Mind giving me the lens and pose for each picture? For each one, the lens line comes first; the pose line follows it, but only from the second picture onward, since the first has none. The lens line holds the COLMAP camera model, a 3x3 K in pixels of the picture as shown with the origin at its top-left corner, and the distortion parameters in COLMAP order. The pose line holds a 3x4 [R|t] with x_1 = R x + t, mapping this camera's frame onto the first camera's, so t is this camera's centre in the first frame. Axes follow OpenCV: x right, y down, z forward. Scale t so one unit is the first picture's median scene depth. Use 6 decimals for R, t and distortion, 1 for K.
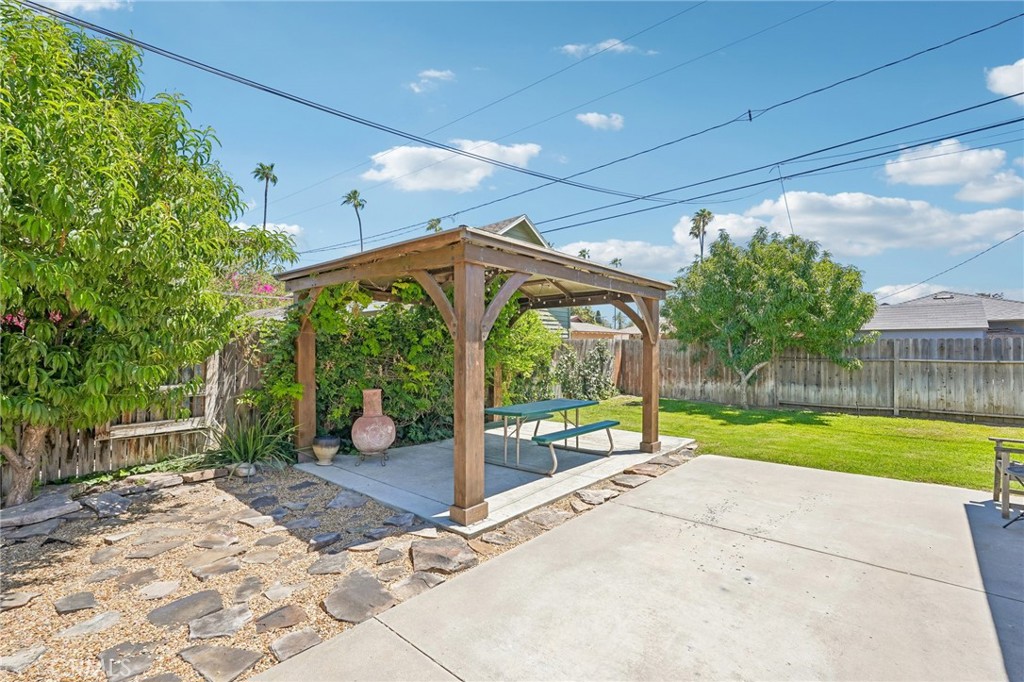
lens RADIAL K [[464.8, 0, 512.6], [0, 464.8, 342.3], [0, 0, 1]] dist [-0.005571, 0.002950]
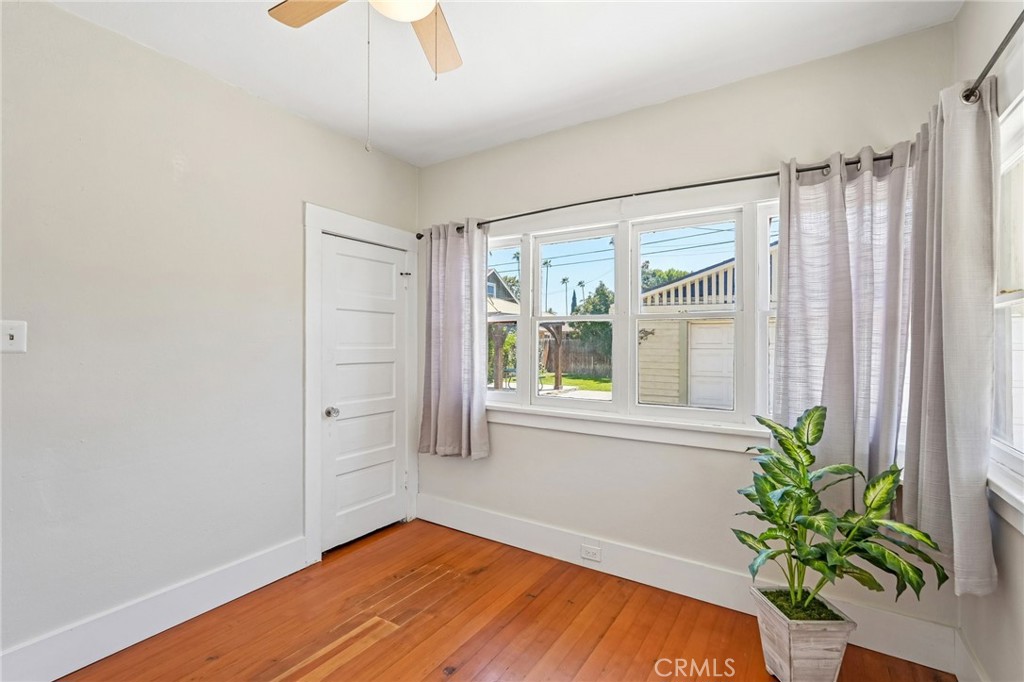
lens RADIAL K [[464.8, 0, 512.1], [0, 464.8, 344.0], [0, 0, 1]] dist [-0.005571, 0.002950]
pose [[0.989801, -0.003284, 0.142416, -0.142511], [0.000793, 0.999846, 0.017546, -0.021793], [-0.142452, -0.017254, 0.989651, -0.685318]]
